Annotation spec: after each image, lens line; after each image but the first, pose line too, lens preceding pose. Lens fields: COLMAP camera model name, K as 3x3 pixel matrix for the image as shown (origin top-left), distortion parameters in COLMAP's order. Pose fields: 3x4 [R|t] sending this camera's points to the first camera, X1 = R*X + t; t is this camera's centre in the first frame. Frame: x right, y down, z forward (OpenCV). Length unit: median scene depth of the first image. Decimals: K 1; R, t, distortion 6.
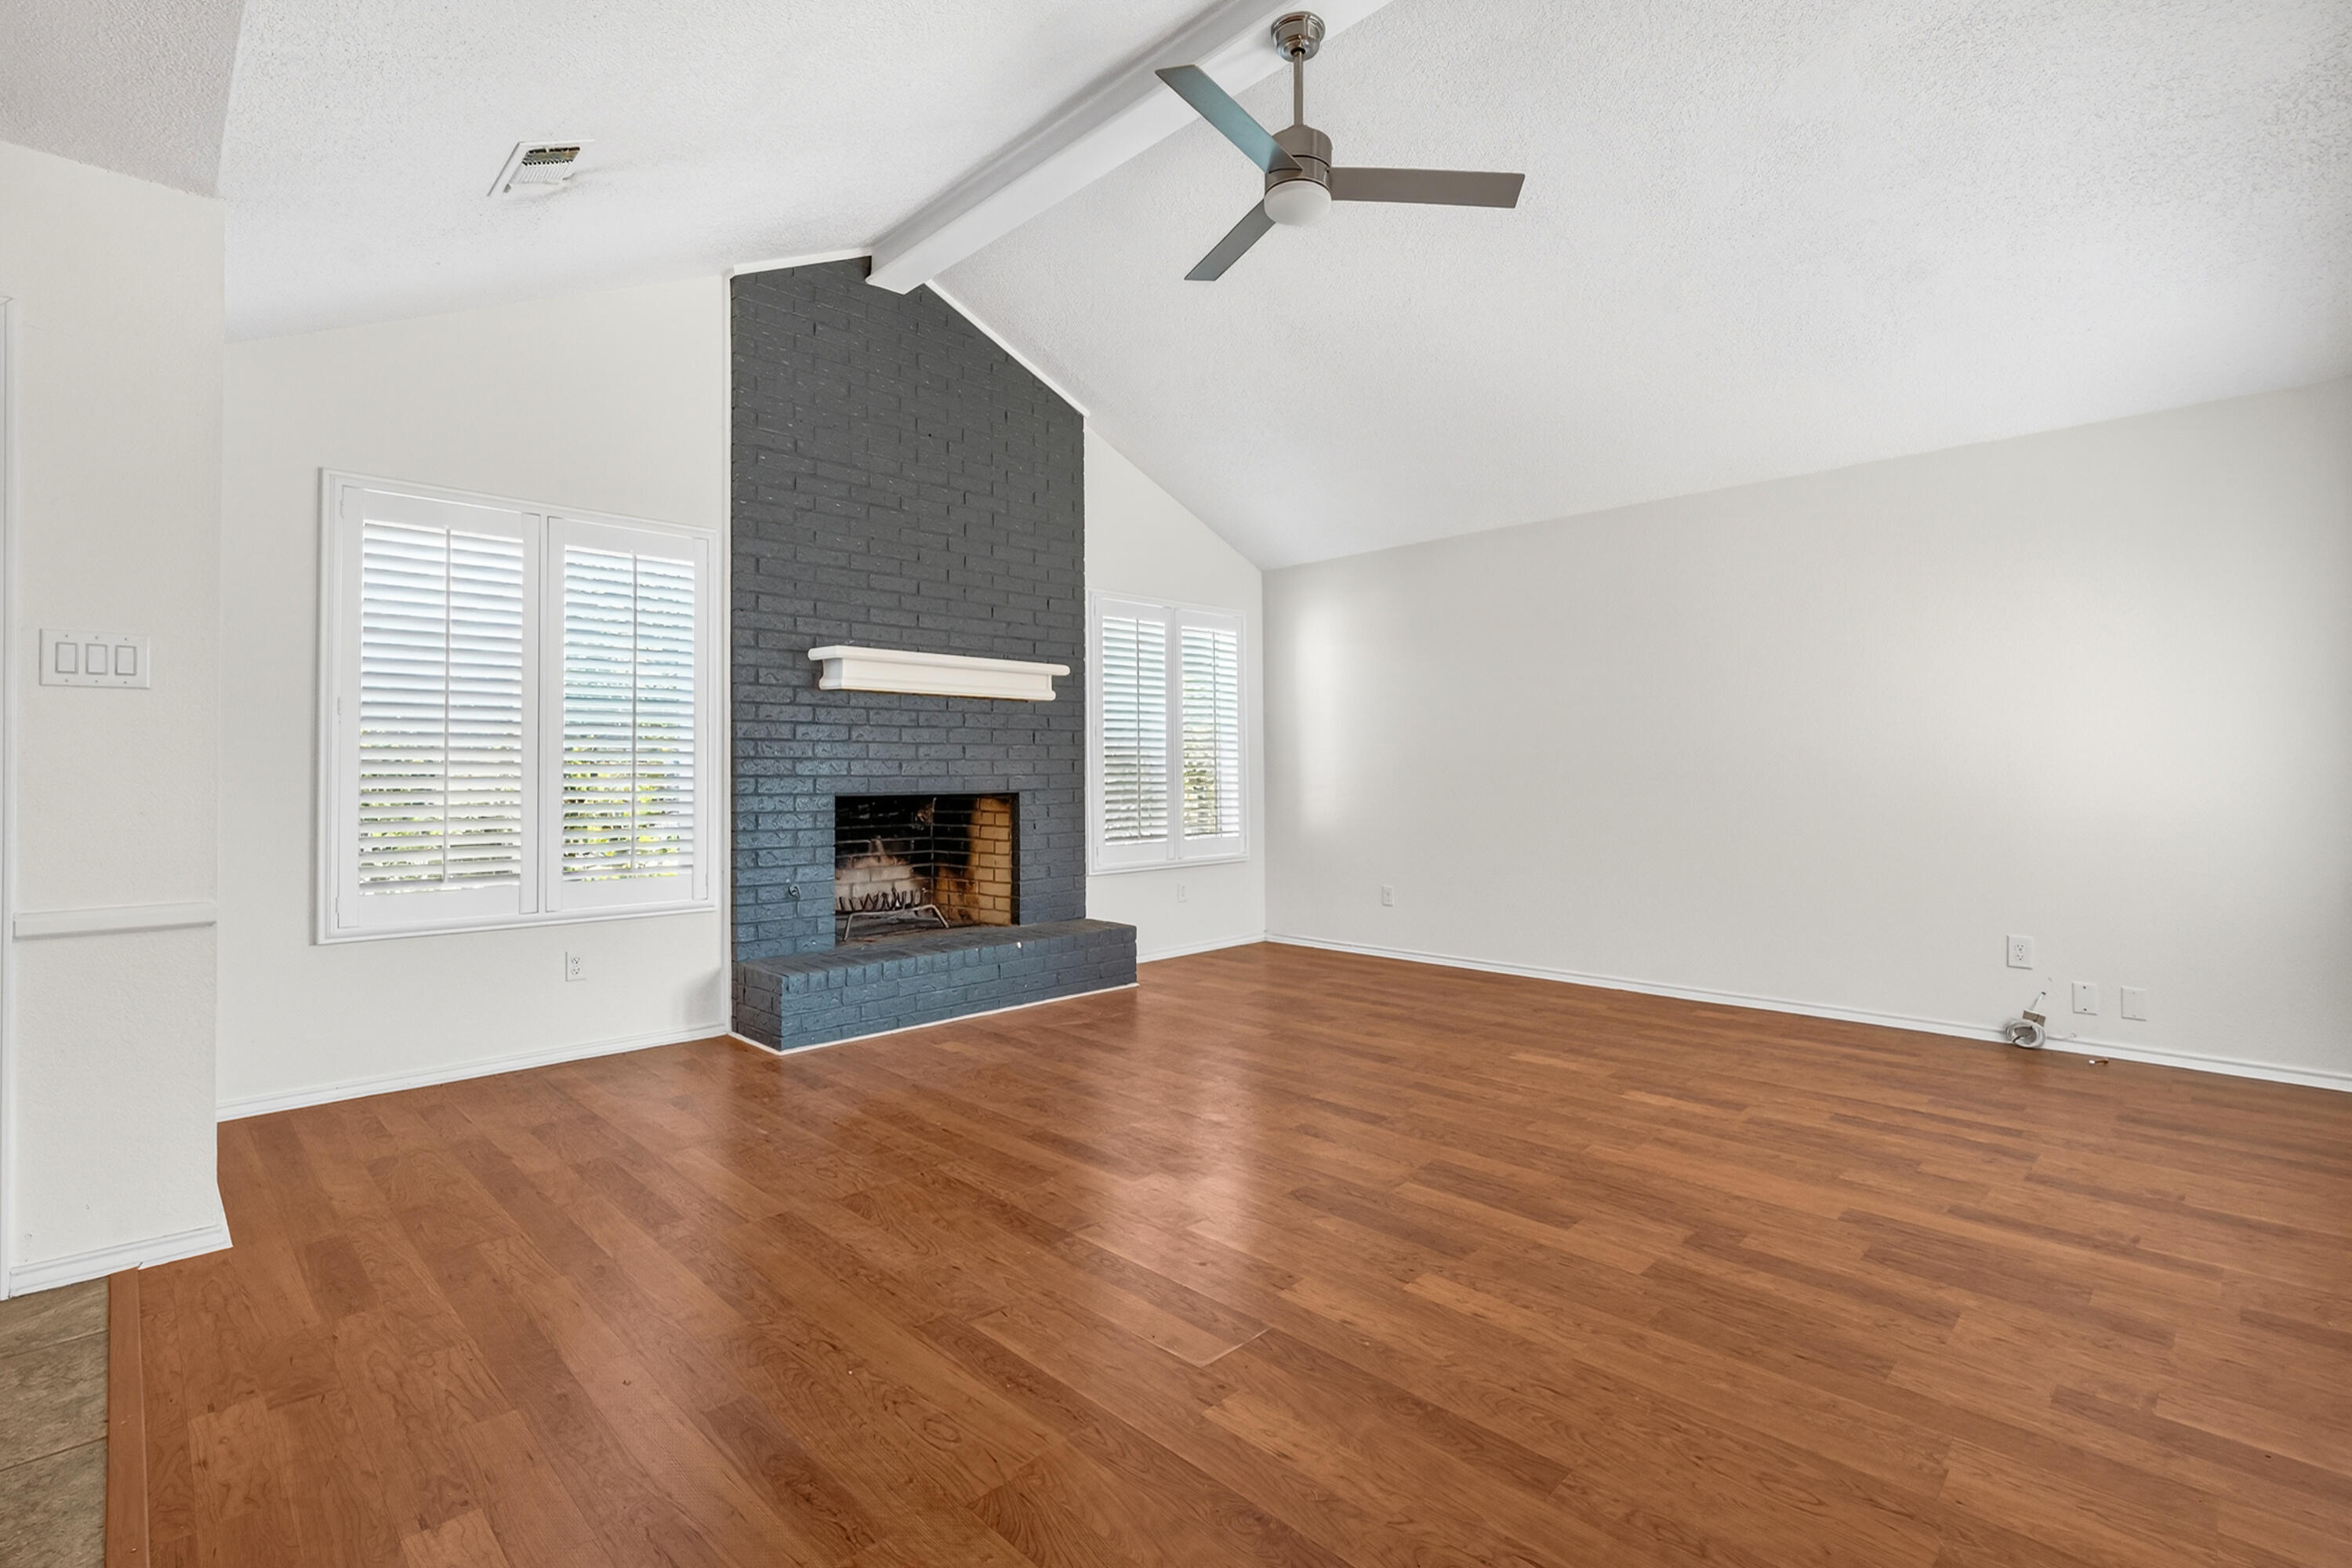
lens RADIAL K [[1076.3, 0, 1187.6], [0, 1076.3, 759.3], [0, 0, 1]] dist [-0.007923, 0.001958]
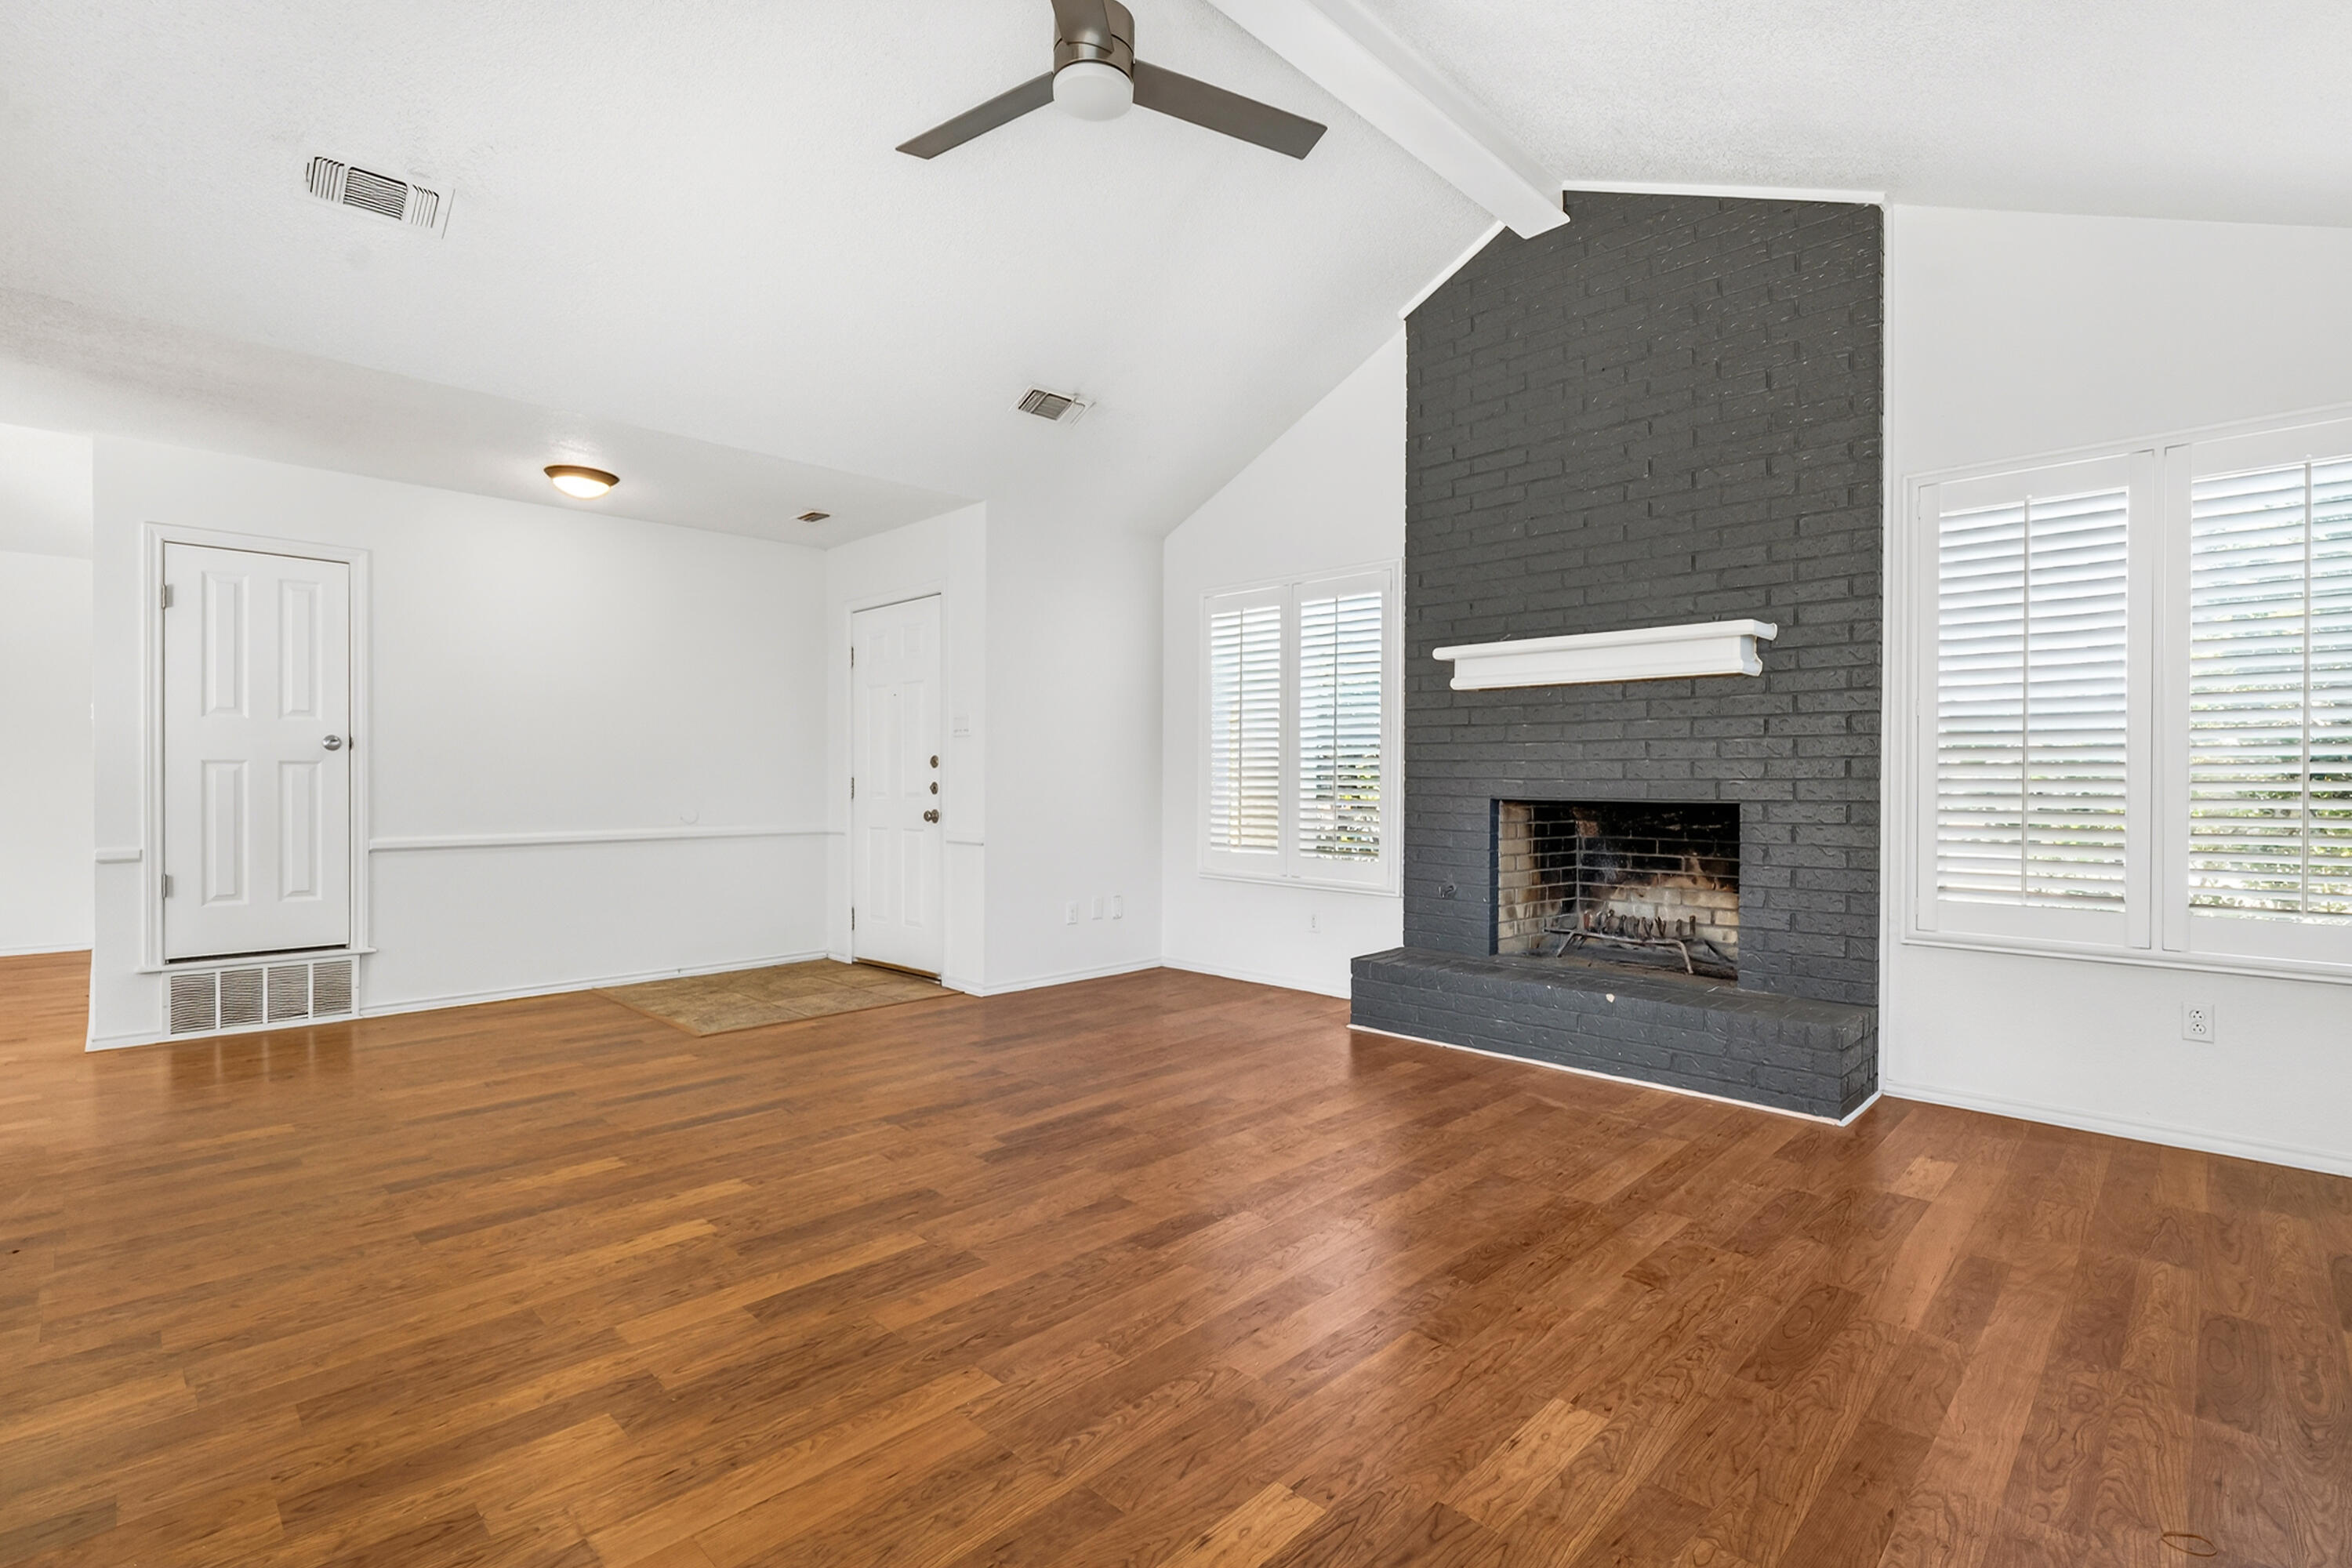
lens RADIAL K [[1076.3, 0, 1175.0], [0, 1076.3, 794.2], [0, 0, 1]] dist [-0.007923, 0.001958]
pose [[0.002230, 0.021965, -0.999756, 0.635012], [0.010572, 0.999702, 0.021988, 0.005035], [0.999942, -0.010618, 0.001997, 0.708476]]
